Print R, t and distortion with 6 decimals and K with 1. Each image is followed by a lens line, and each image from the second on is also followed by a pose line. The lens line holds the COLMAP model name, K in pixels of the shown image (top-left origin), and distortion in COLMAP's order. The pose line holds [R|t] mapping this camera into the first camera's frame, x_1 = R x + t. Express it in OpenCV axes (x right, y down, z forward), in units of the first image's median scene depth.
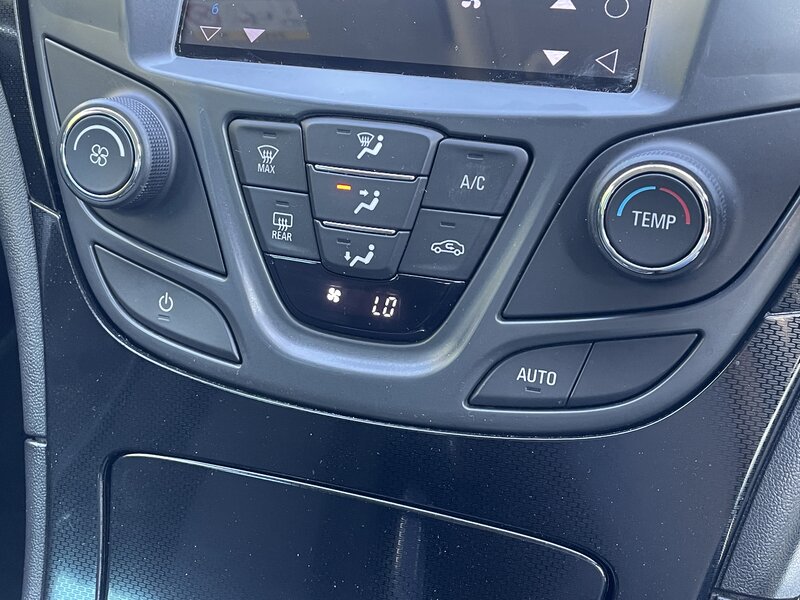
lens RADIAL K [[1036.1, 0, 390.7], [0, 1036.1, 302.6], [0, 0, 1]] dist [0.029674, 0.009498]
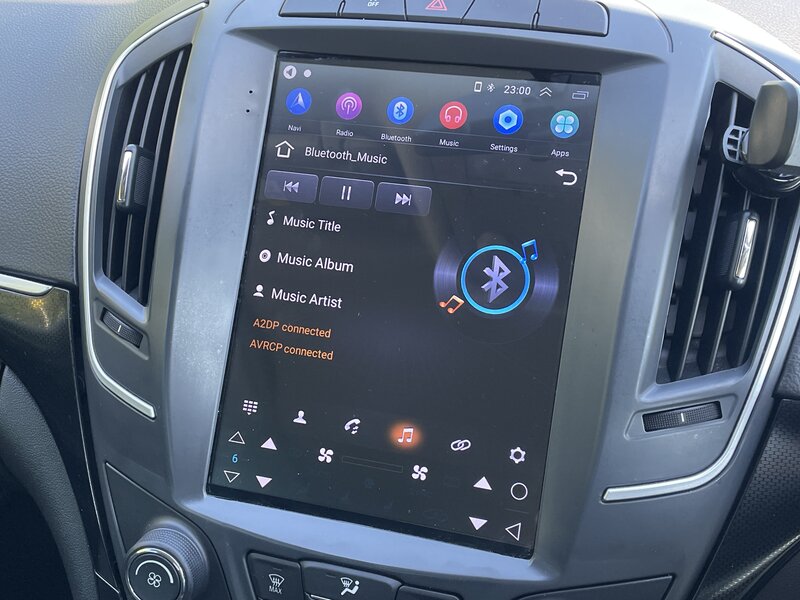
lens RADIAL K [[1029.3, 0, 400.0], [0, 1029.3, 300.0], [0, 0, 1]] dist [0.030203, 0.007351]
pose [[0.999269, -0.019639, 0.032799, 0.009618], [0.018977, 0.999612, 0.020378, -0.542049], [-0.033187, -0.019741, 0.999254, -0.386528]]
